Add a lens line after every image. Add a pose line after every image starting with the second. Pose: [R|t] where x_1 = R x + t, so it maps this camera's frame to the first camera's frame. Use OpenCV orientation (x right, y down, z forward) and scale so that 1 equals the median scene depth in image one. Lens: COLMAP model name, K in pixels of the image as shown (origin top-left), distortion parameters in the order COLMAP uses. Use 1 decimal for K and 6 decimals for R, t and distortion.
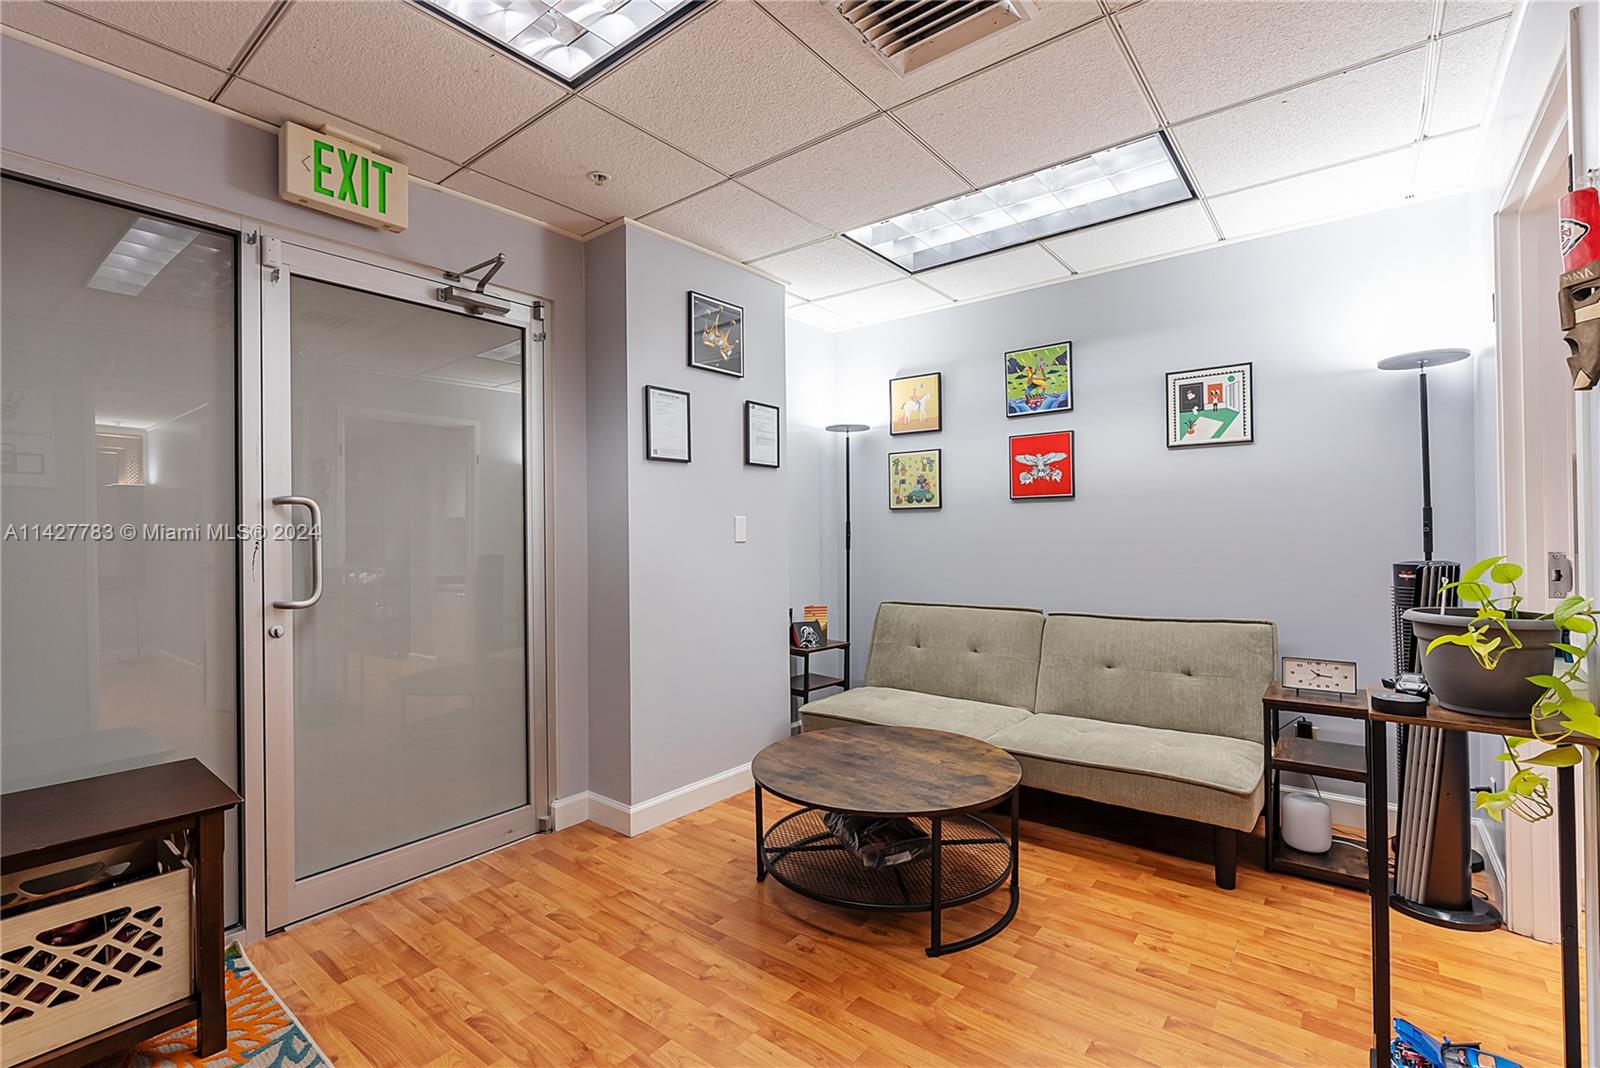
lens RADIAL K [[733.1, 0, 802.6], [0, 733.1, 526.0], [0, 0, 1]] dist [0.009786, 0.000228]
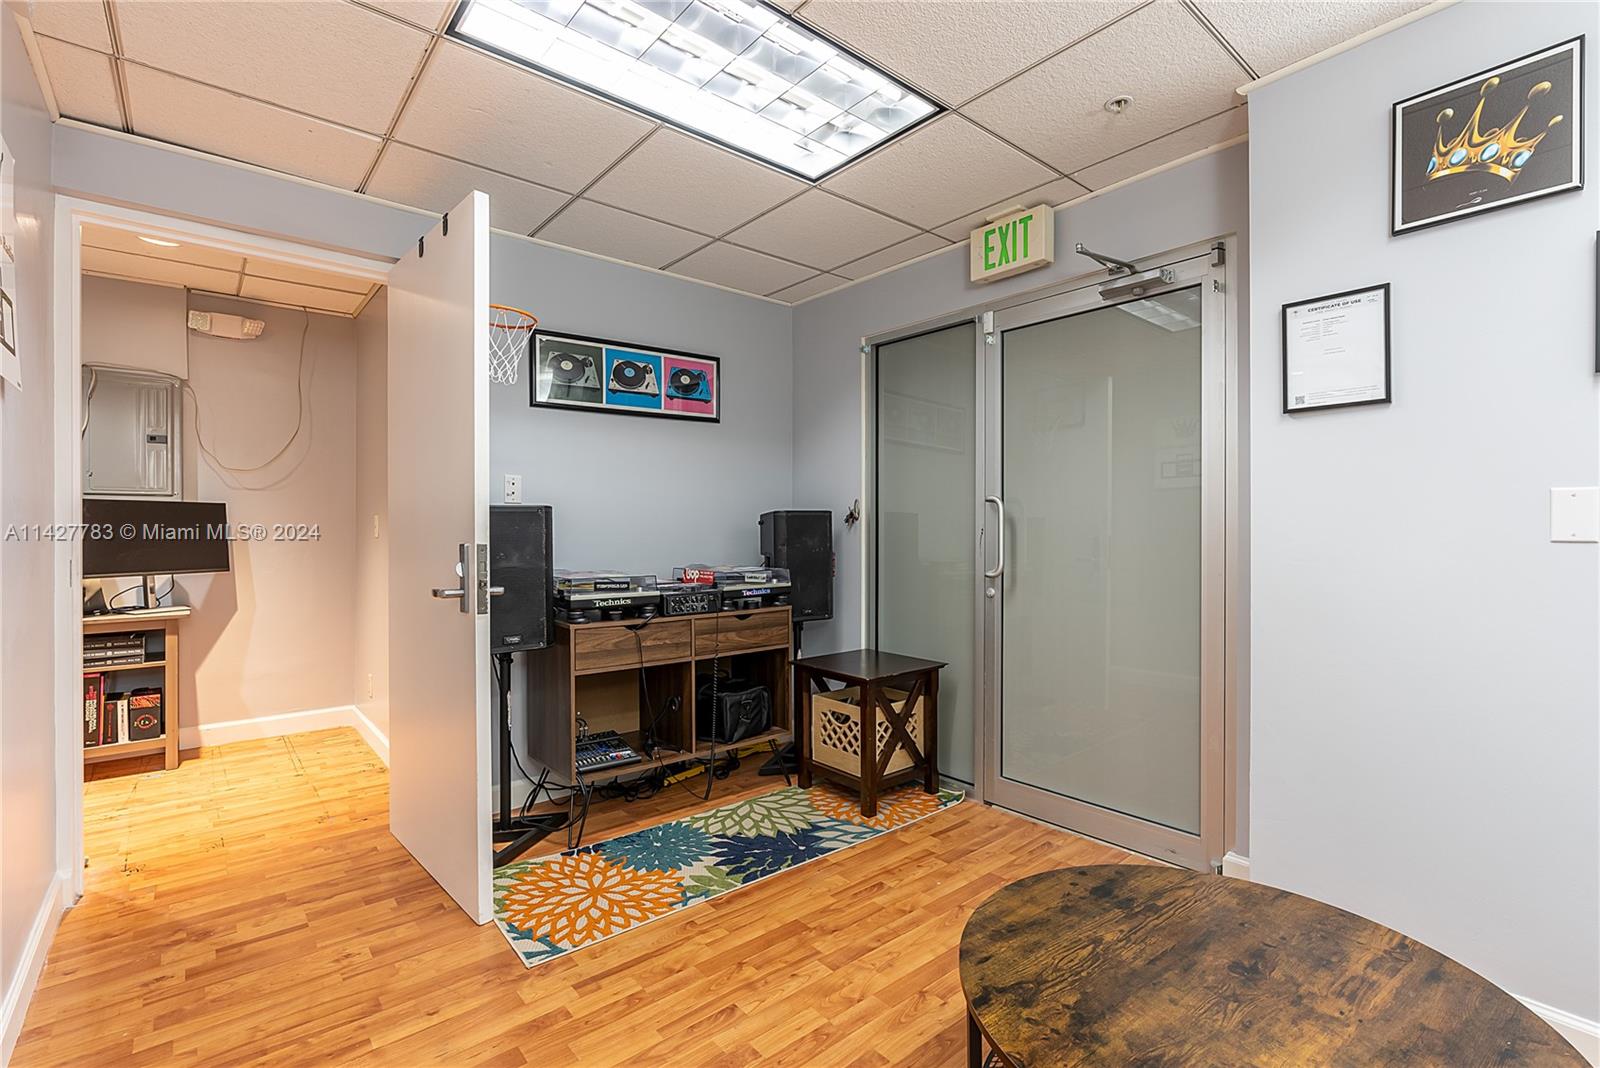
lens RADIAL K [[733.1, 0, 802.6], [0, 733.1, 526.0], [0, 0, 1]] dist [0.009786, 0.000228]
pose [[-0.192587, 0.004734, -0.981268, 0.701388], [0.009524, 0.999950, 0.002955, 0.009429], [0.981234, -0.008776, -0.192623, 0.886894]]
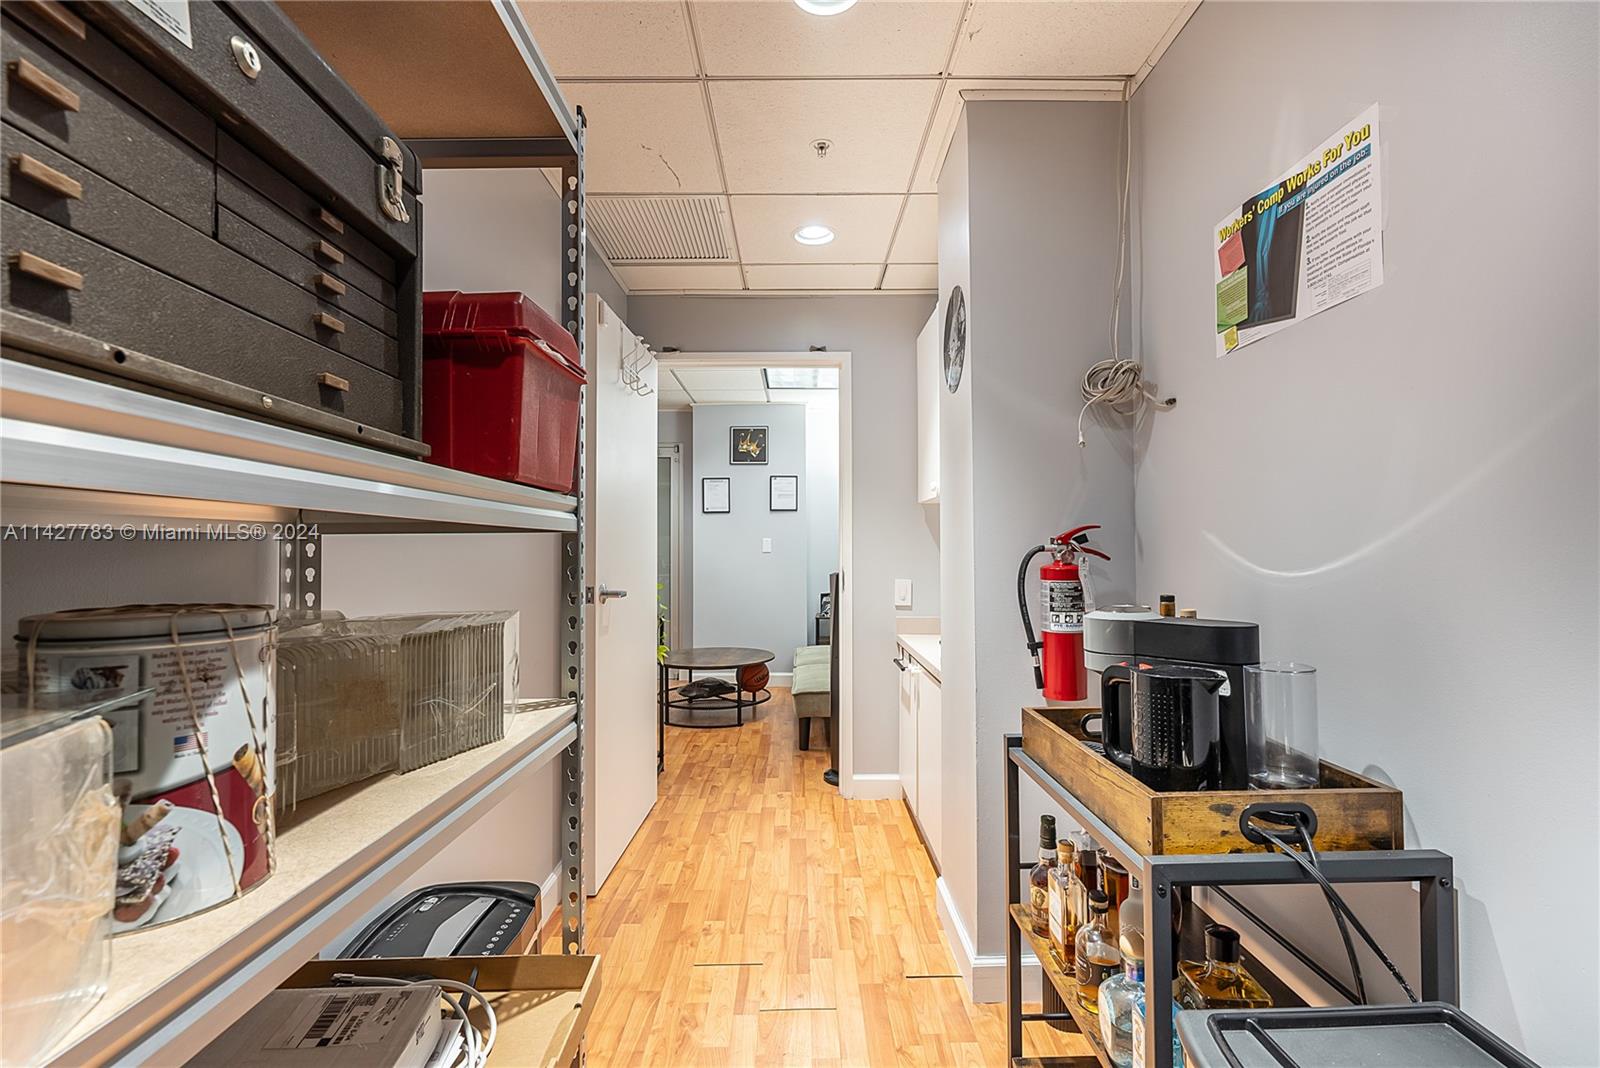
lens RADIAL K [[733.1, 0, 802.6], [0, 733.1, 526.0], [0, 0, 1]] dist [0.009786, 0.000228]
pose [[0.632951, -0.015845, -0.774030, 2.068316], [0.006081, 0.999861, -0.015496, -0.023411], [0.774168, 0.005101, 0.632960, -0.154820]]
